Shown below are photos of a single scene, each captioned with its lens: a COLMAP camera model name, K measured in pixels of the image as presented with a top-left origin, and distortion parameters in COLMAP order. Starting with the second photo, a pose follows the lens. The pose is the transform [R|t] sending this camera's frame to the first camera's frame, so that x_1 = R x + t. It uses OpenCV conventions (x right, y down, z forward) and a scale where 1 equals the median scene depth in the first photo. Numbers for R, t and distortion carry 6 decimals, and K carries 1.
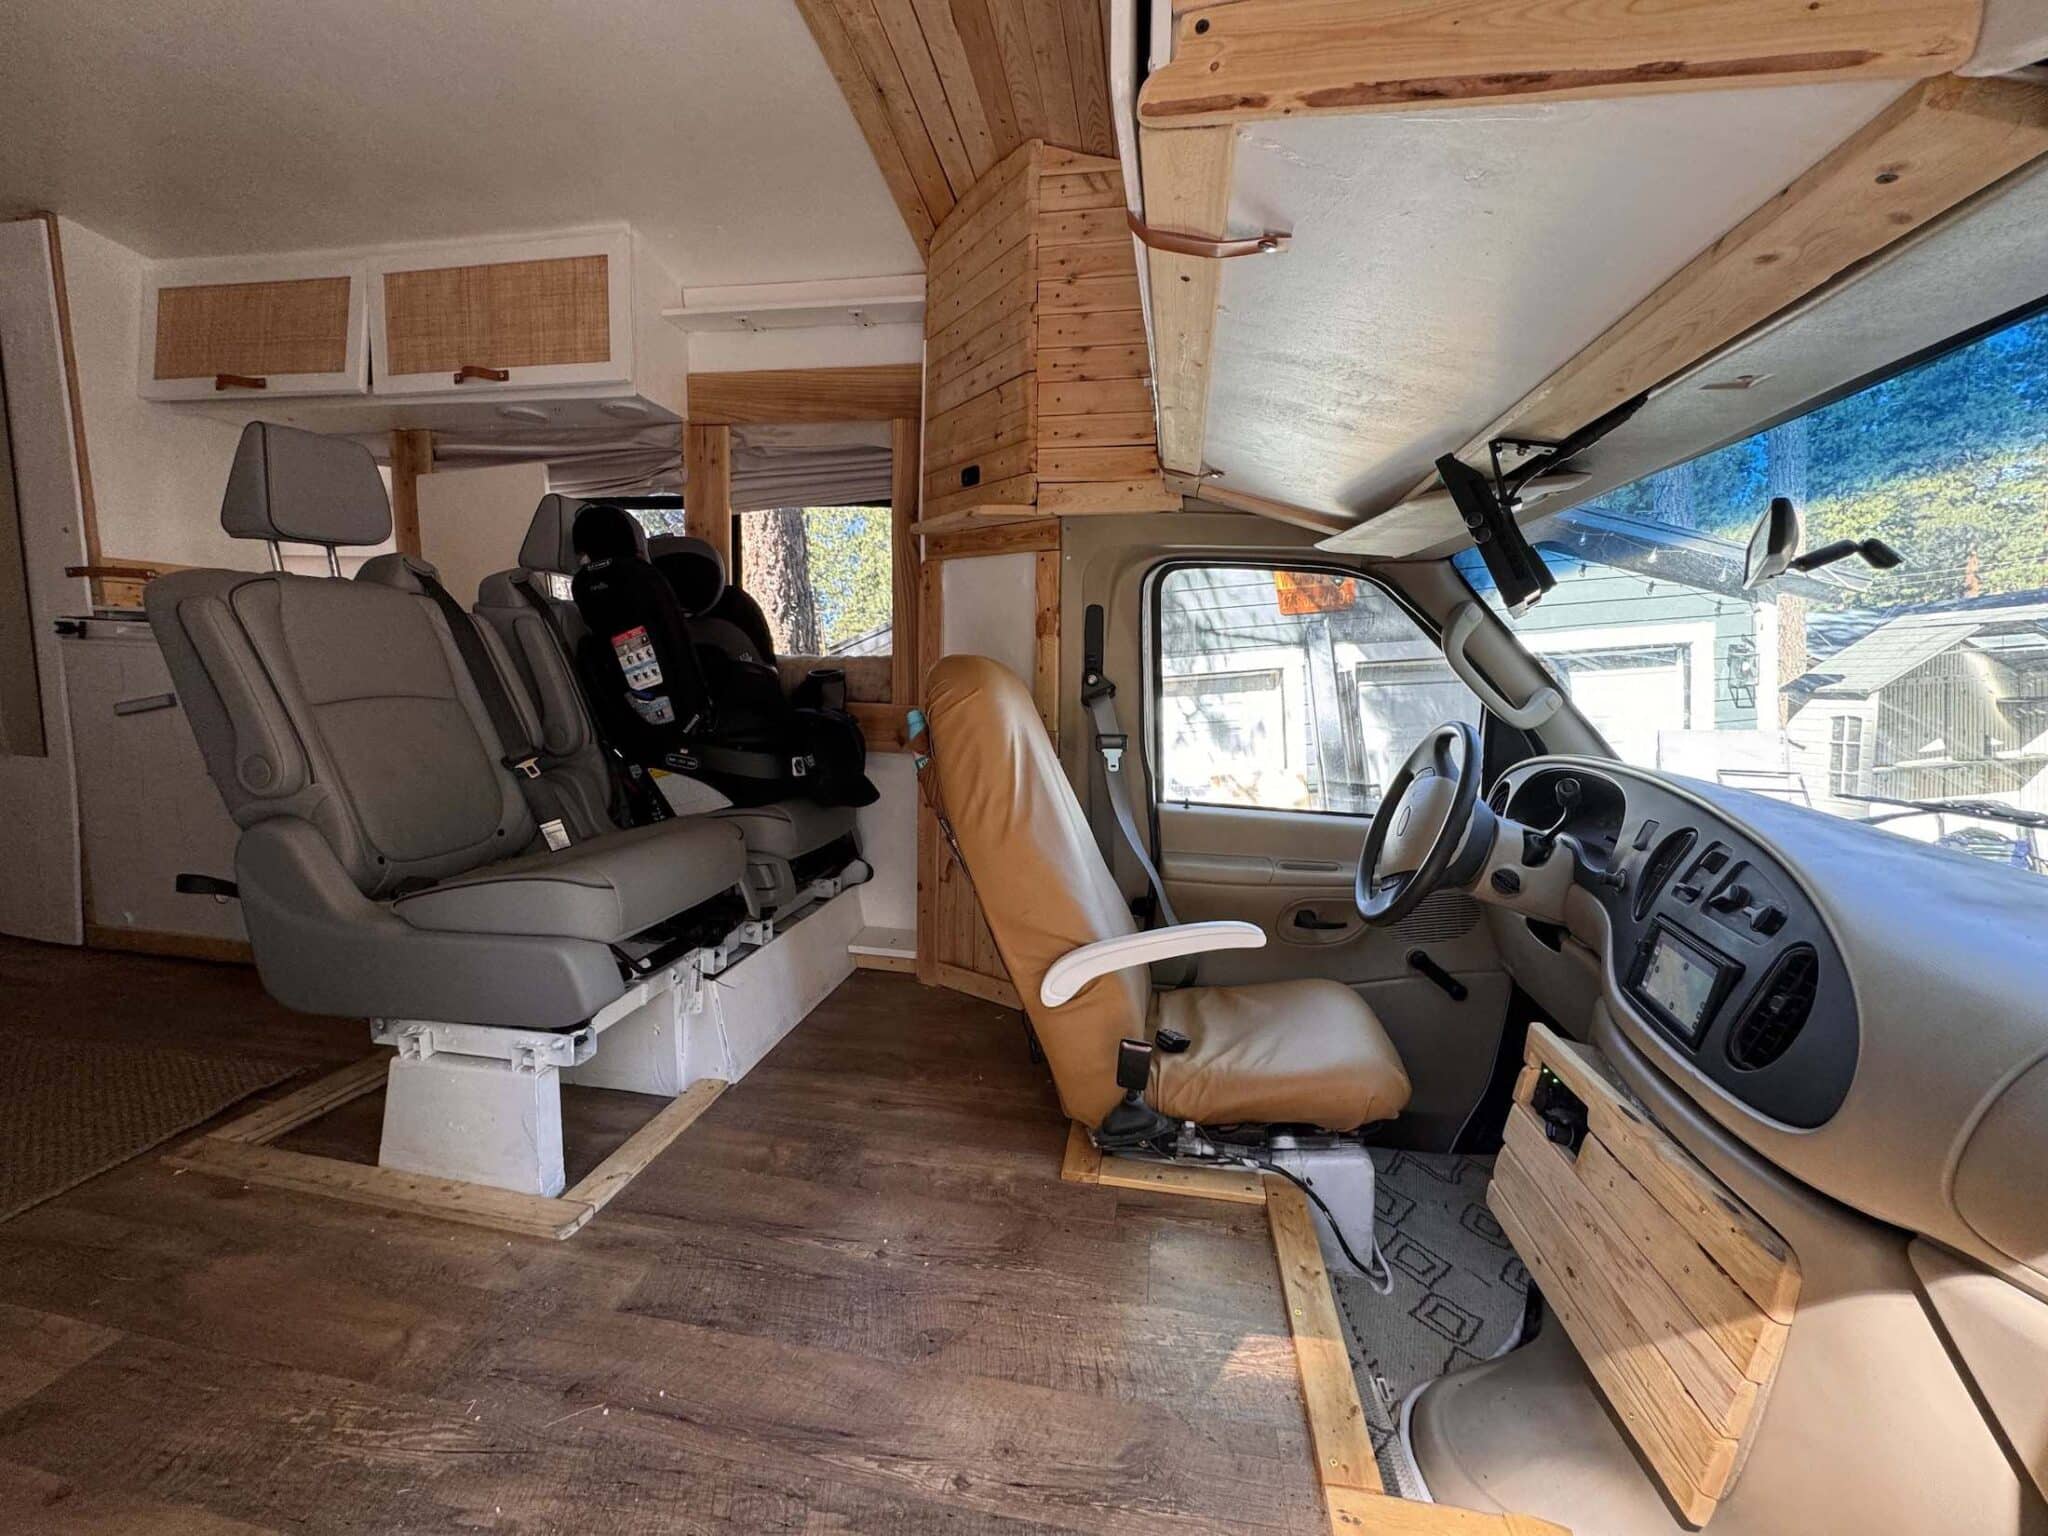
lens RADIAL K [[814.3, 0, 1026.0], [0, 814.3, 765.8], [0, 0, 1]] dist [0.000419, 0.000061]
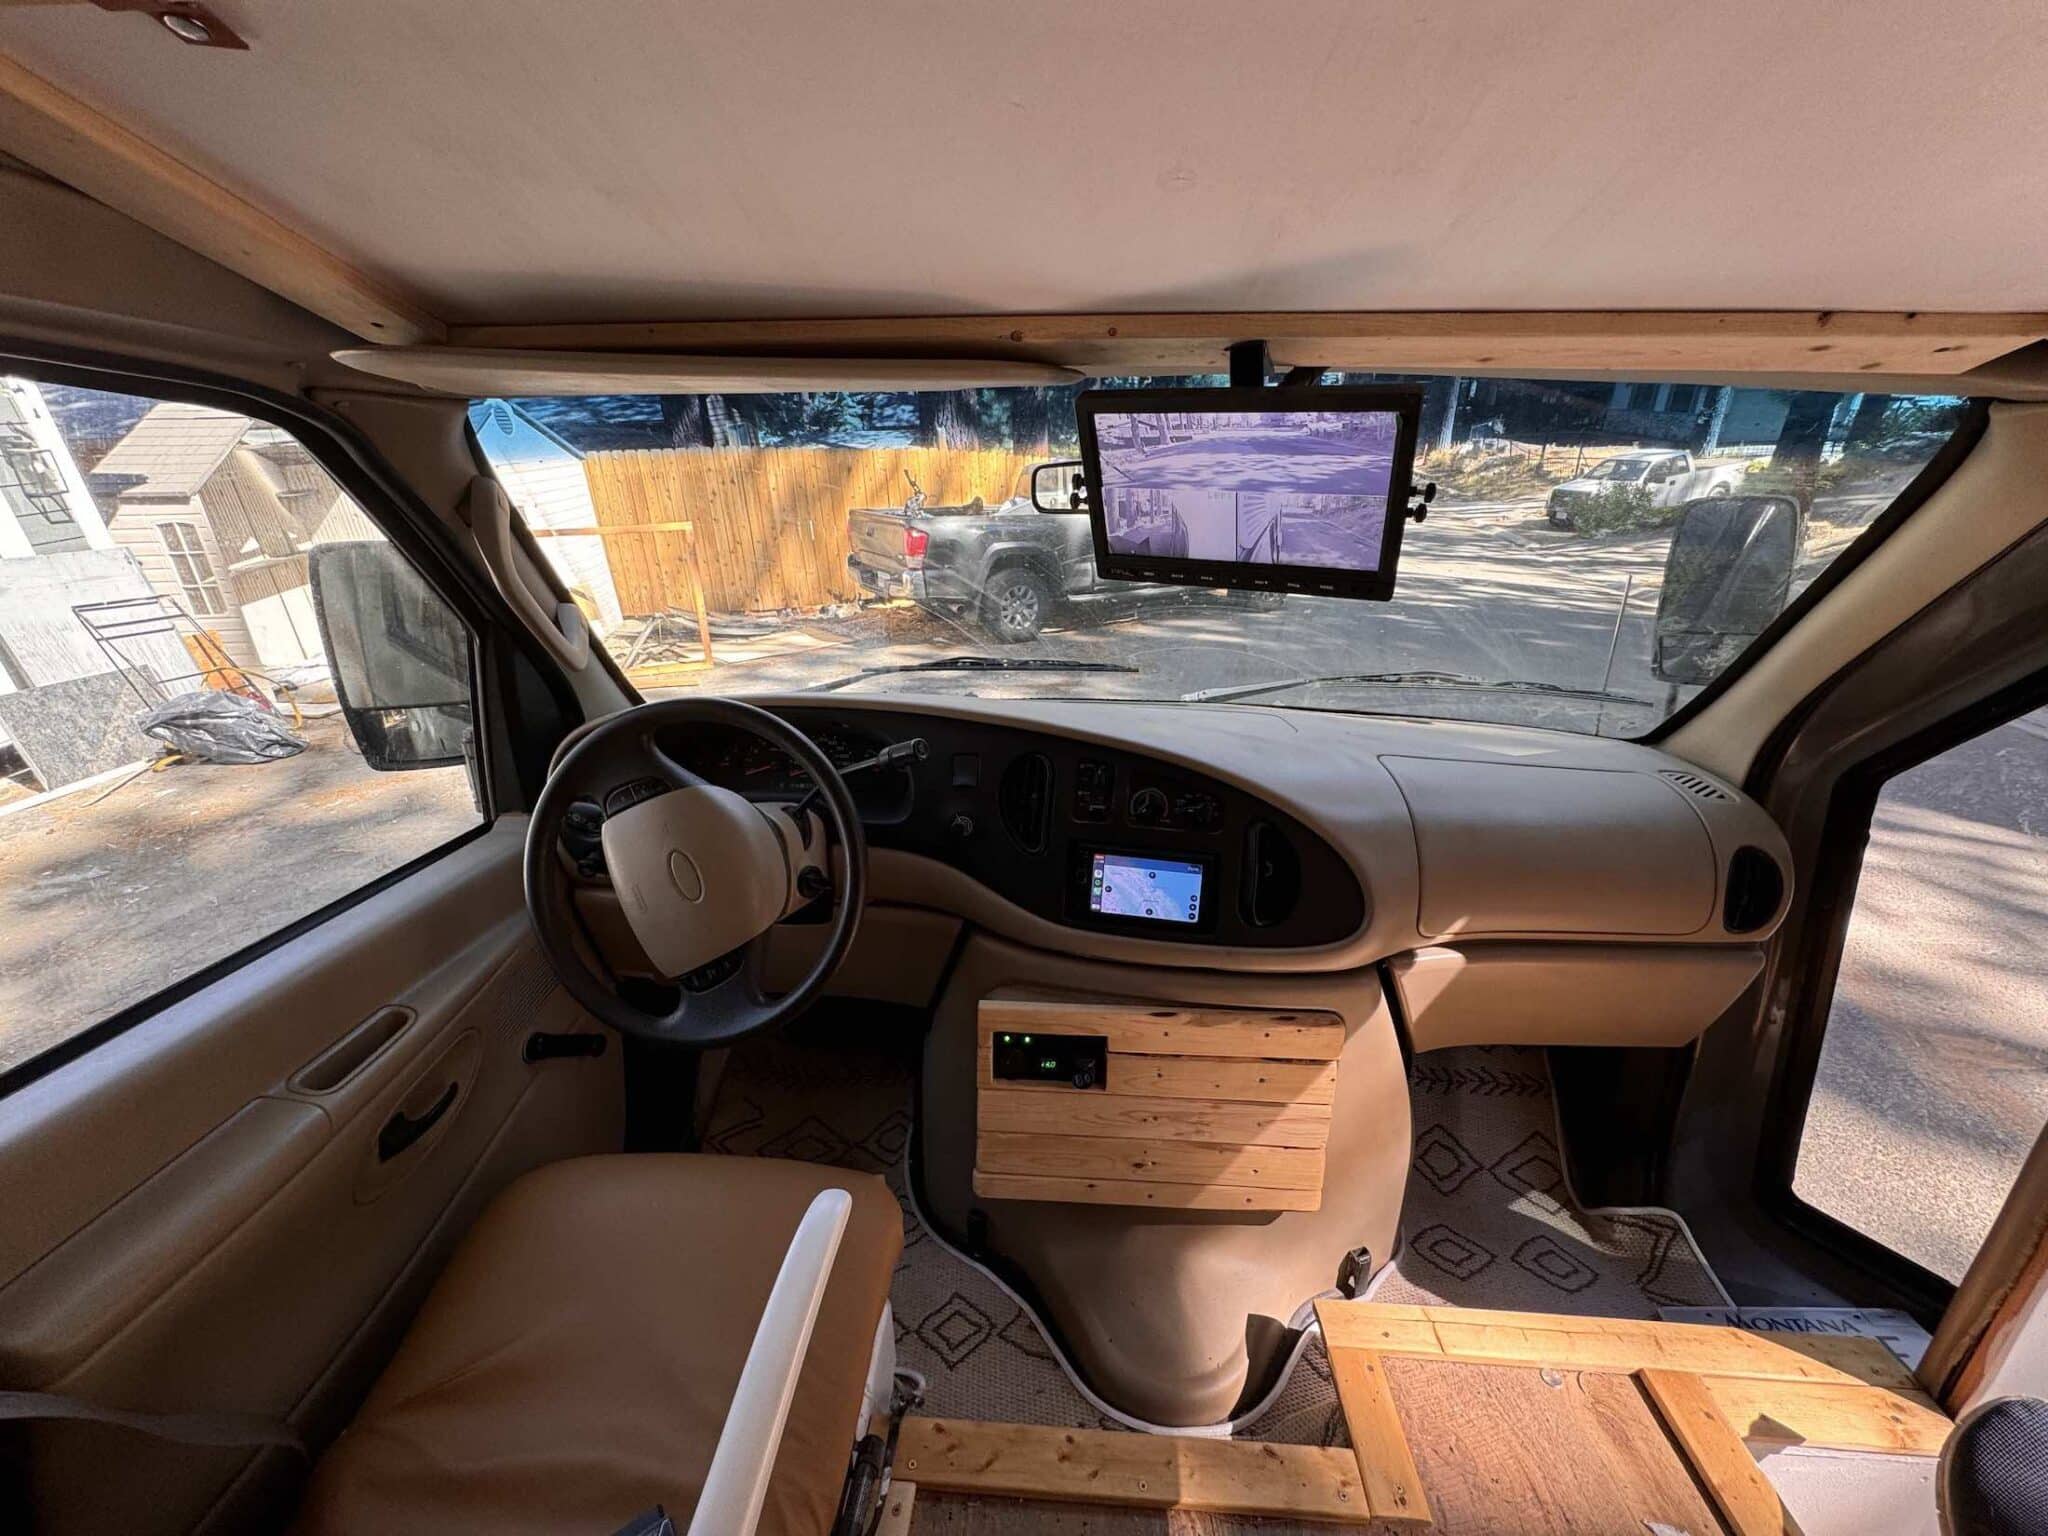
lens RADIAL K [[814.3, 0, 1021.7], [0, 814.3, 755.6], [0, 0, 1]] dist [0.000419, 0.000061]
pose [[-0.103597, -0.343100, 0.933568, -0.023178], [0.103494, 0.929805, 0.353201, -0.043763], [-0.989220, 0.133209, -0.060817, 0.162511]]
